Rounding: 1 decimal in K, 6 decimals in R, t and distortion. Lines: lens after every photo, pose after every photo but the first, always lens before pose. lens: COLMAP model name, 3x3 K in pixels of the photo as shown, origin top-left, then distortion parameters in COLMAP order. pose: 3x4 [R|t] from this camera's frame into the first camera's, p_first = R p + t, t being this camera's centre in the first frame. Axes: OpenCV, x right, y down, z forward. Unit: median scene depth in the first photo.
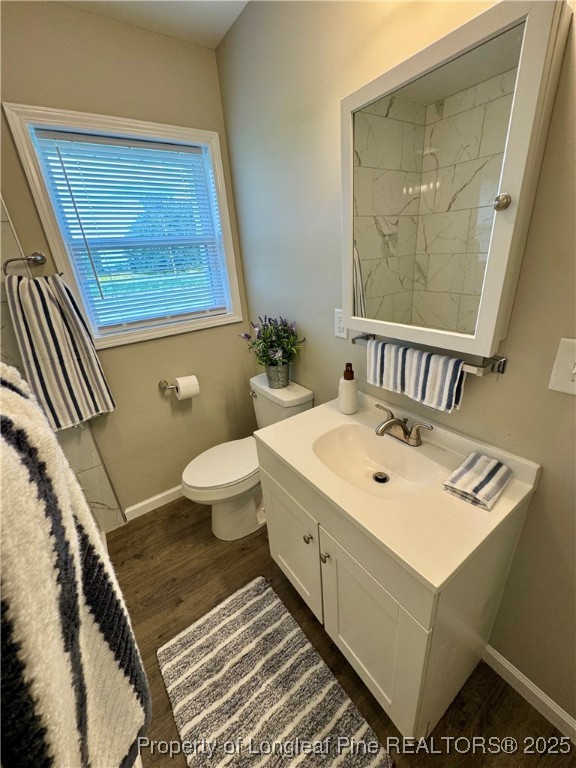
lens RADIAL K [[306.6, 0, 288.7], [0, 306.6, 382.0], [0, 0, 1]] dist [0.003028, -0.000593]
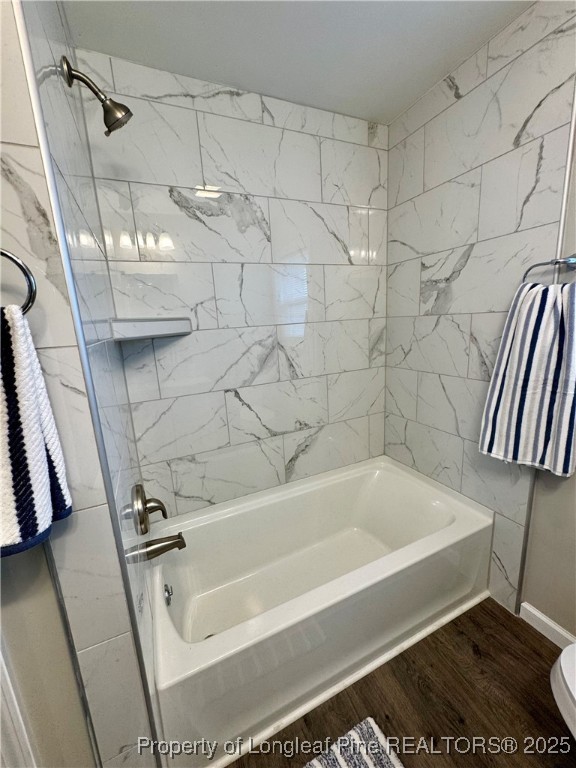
lens RADIAL K [[306.6, 0, 288.0], [0, 306.6, 383.7], [0, 0, 1]] dist [0.003028, -0.000593]
pose [[-0.166794, 0.278271, -0.945910, 0.127082], [-0.319216, 0.892440, 0.318829, -0.117882], [0.932889, 0.355128, -0.060024, 0.406138]]
